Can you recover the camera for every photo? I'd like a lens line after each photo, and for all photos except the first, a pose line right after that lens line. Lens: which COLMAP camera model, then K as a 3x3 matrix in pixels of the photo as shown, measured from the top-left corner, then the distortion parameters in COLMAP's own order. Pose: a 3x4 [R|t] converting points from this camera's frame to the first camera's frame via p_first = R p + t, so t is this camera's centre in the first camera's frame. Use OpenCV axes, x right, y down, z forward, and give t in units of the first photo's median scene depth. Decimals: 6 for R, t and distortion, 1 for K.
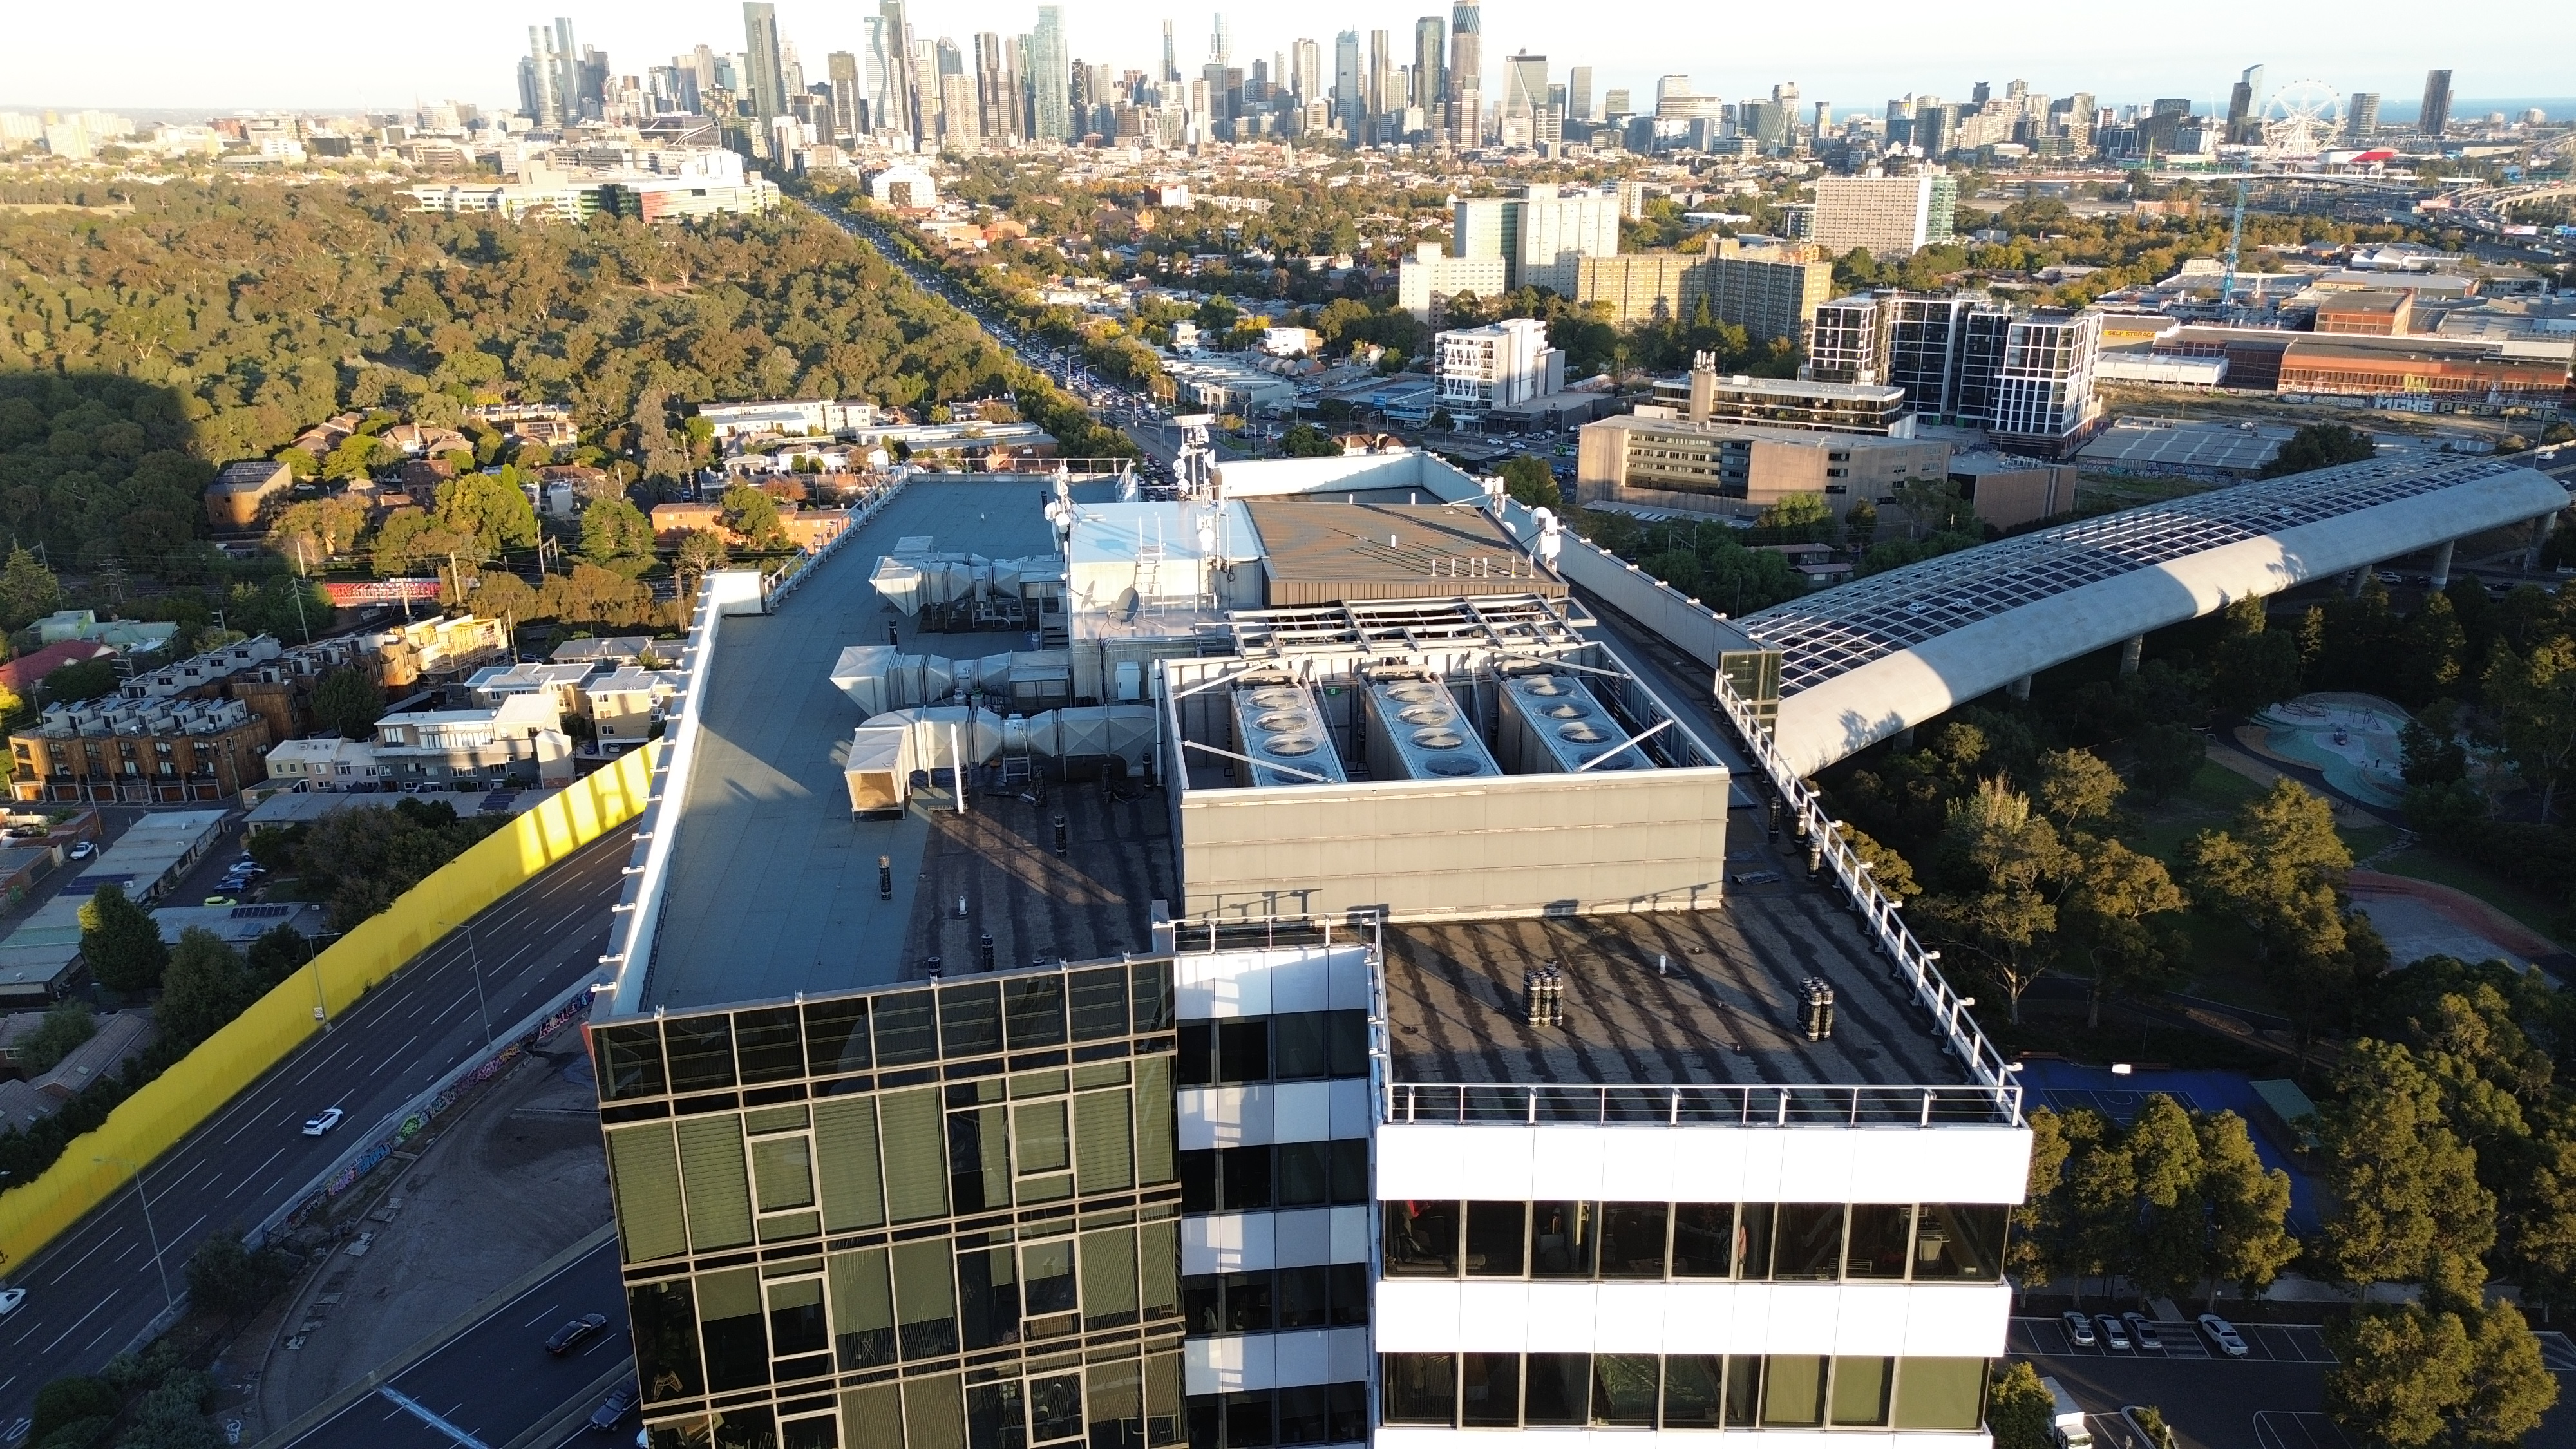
lens RADIAL K [[1782.5, 0, 1297.2], [0, 1782.5, 715.2], [0, 0, 1]] dist [0.072734, -0.084725]
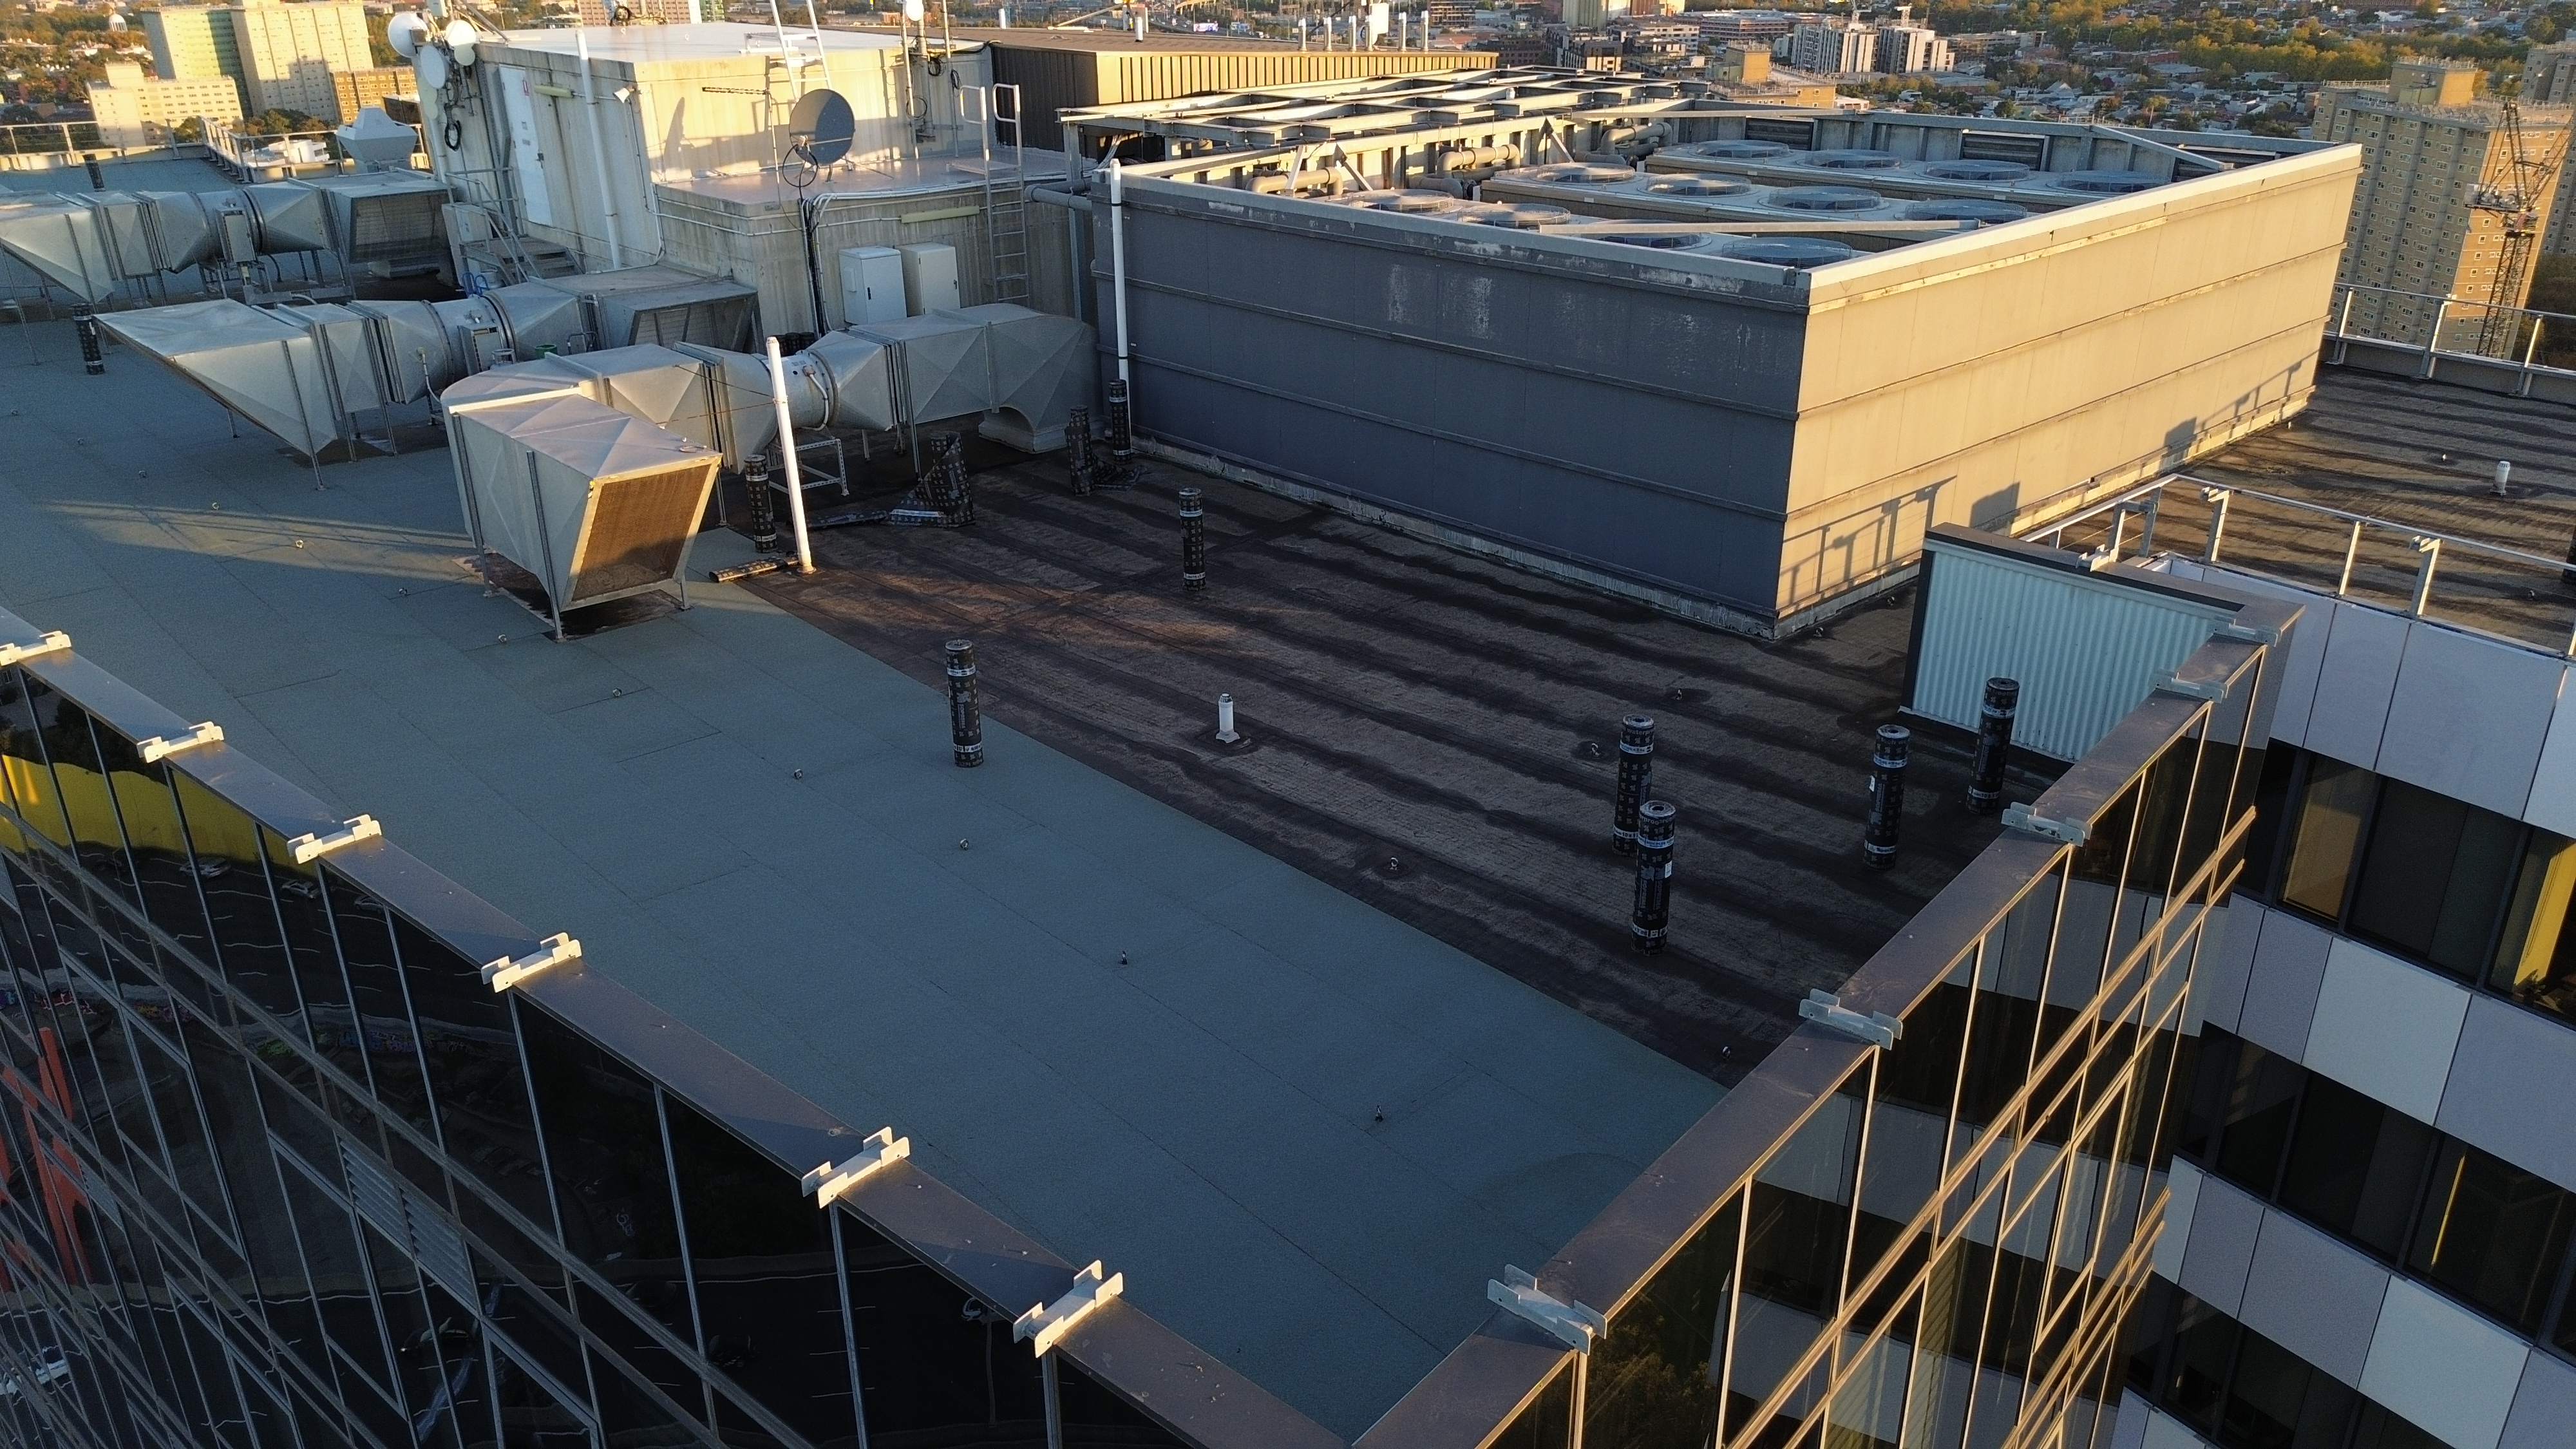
lens RADIAL K [[1782.5, 0, 1297.2], [0, 1782.5, 715.2], [0, 0, 1]] dist [0.072734, -0.084725]
pose [[0.804386, -0.236465, 0.545021, -0.333641], [0.186975, 0.971522, 0.145554, 0.050389], [-0.563918, -0.015177, 0.825691, 0.613688]]
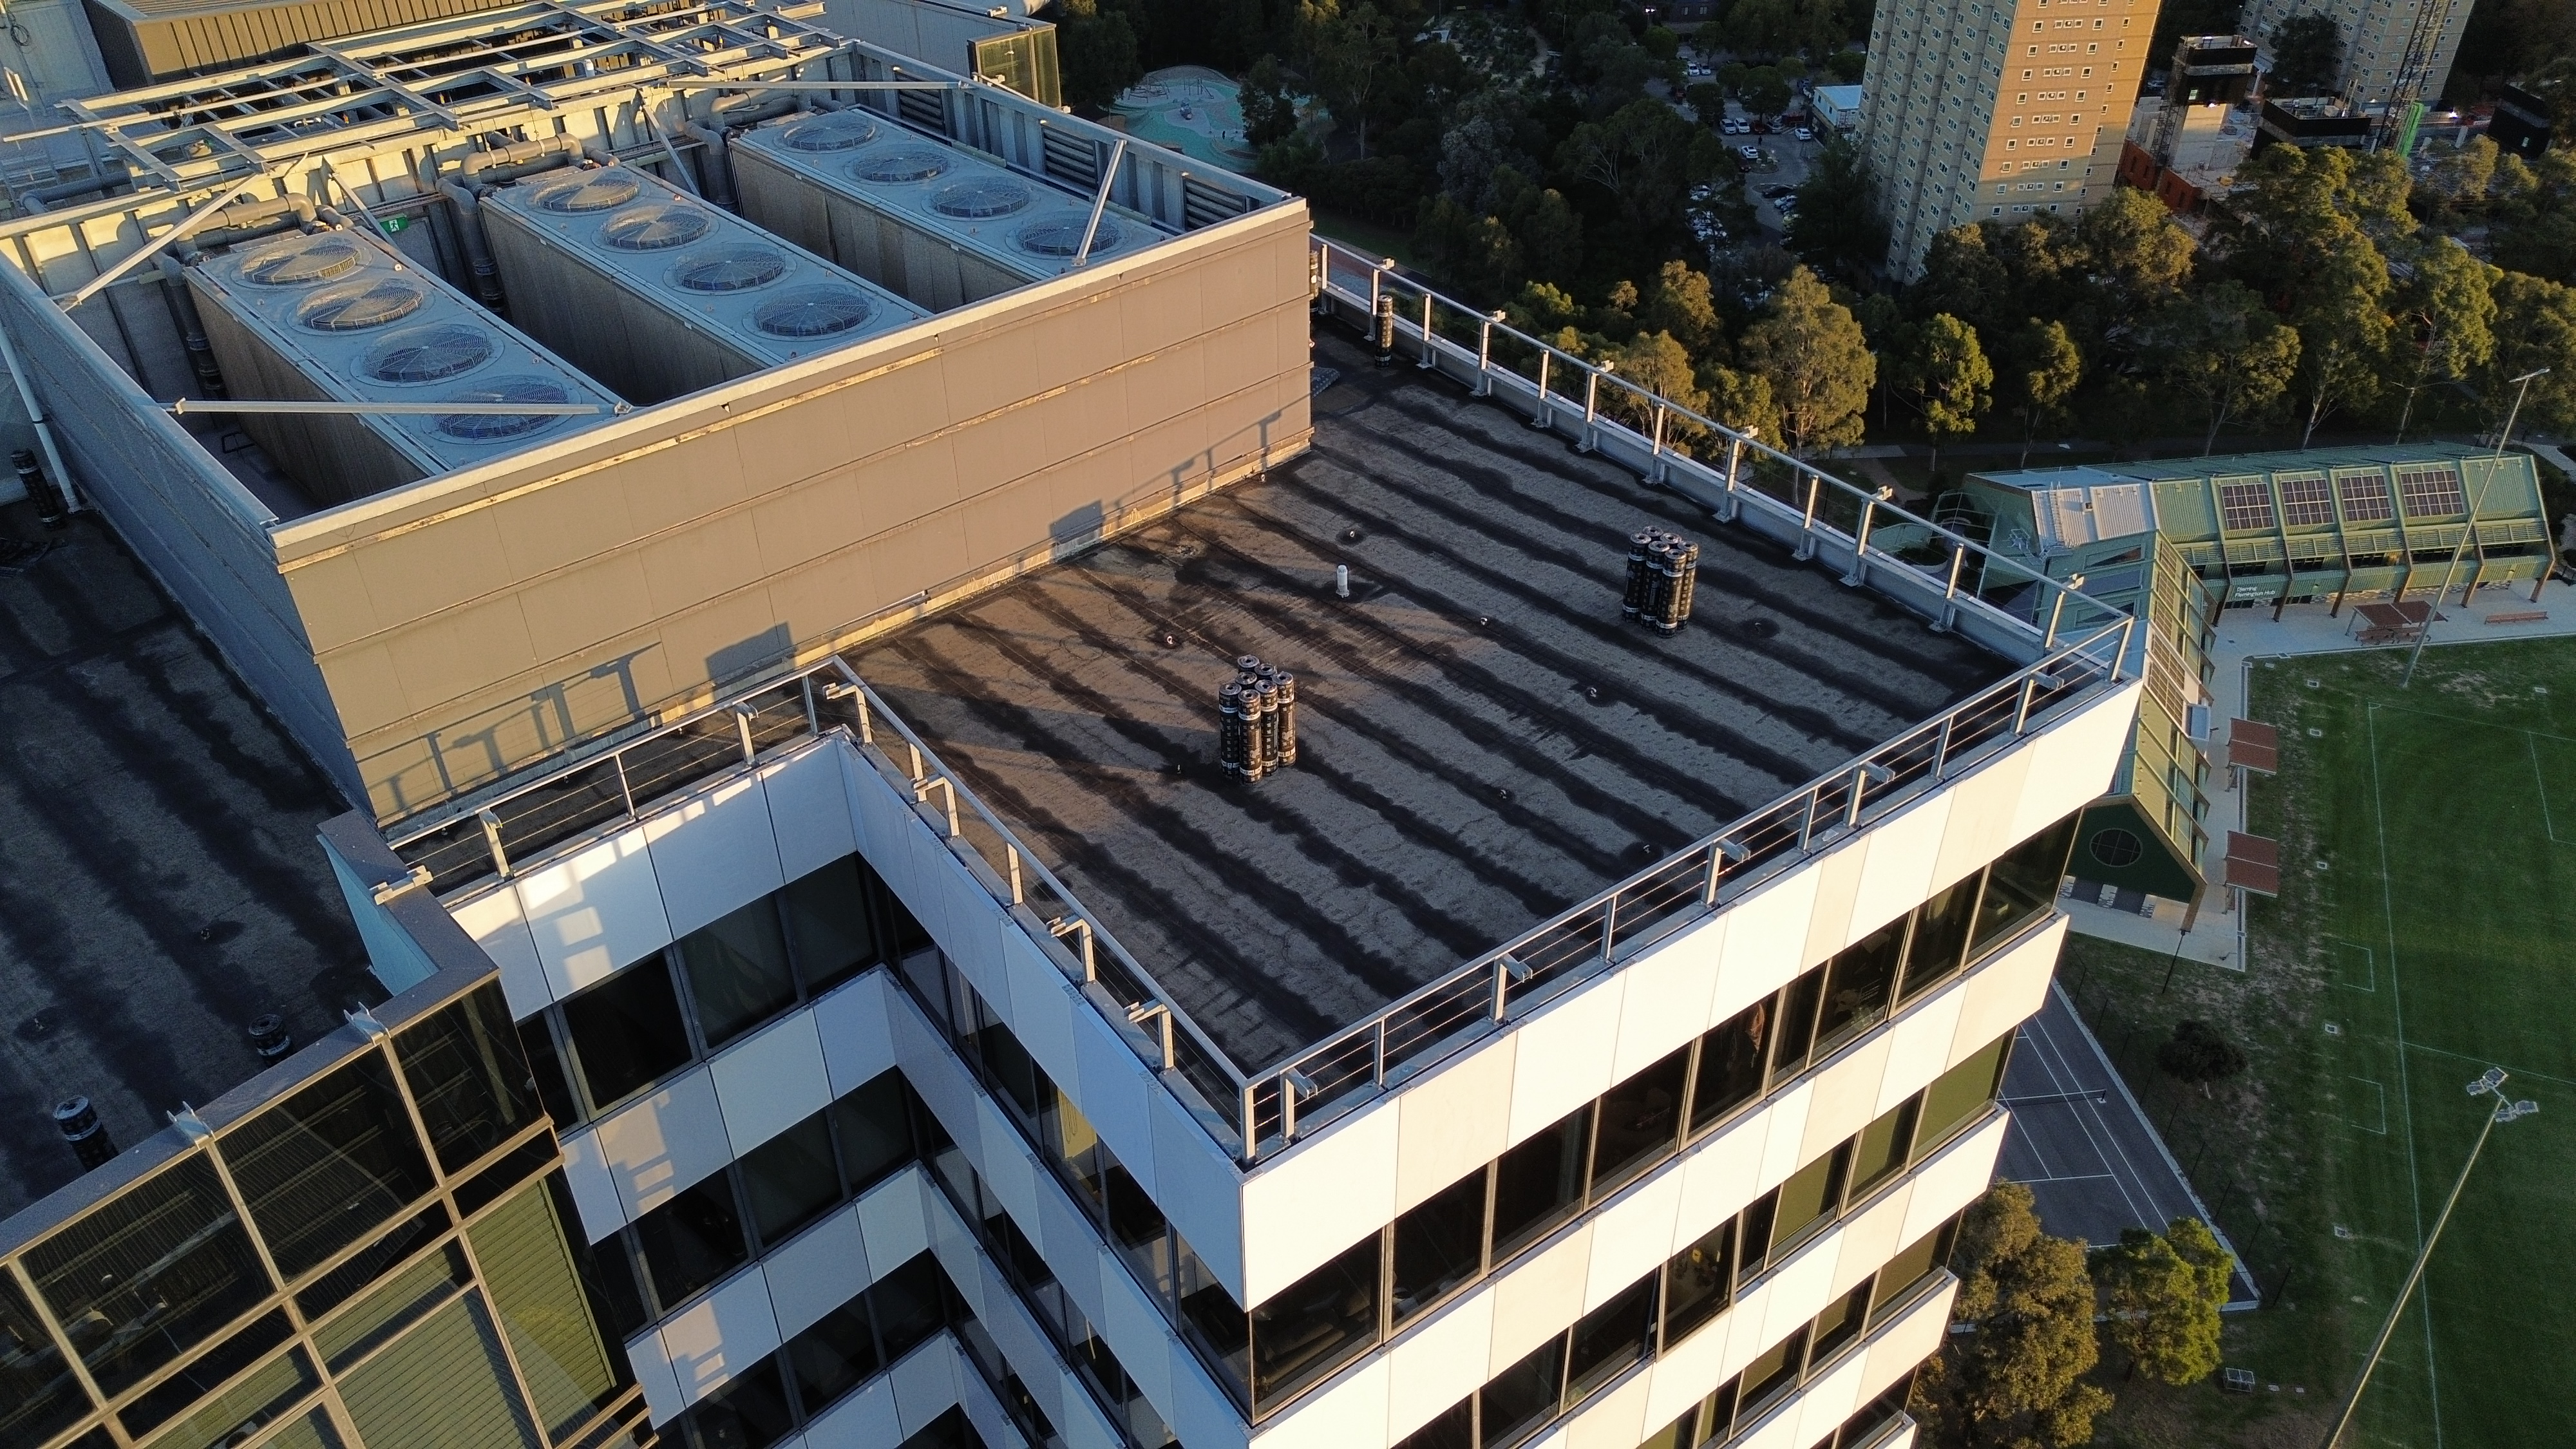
lens RADIAL K [[1782.5, 0, 1297.2], [0, 1782.5, 715.2], [0, 0, 1]] dist [0.072734, -0.084725]
pose [[0.796982, -0.341960, 0.497878, -0.079771], [0.187056, 0.923511, 0.334869, -0.009133], [-0.574308, -0.173753, 0.799988, 0.452675]]
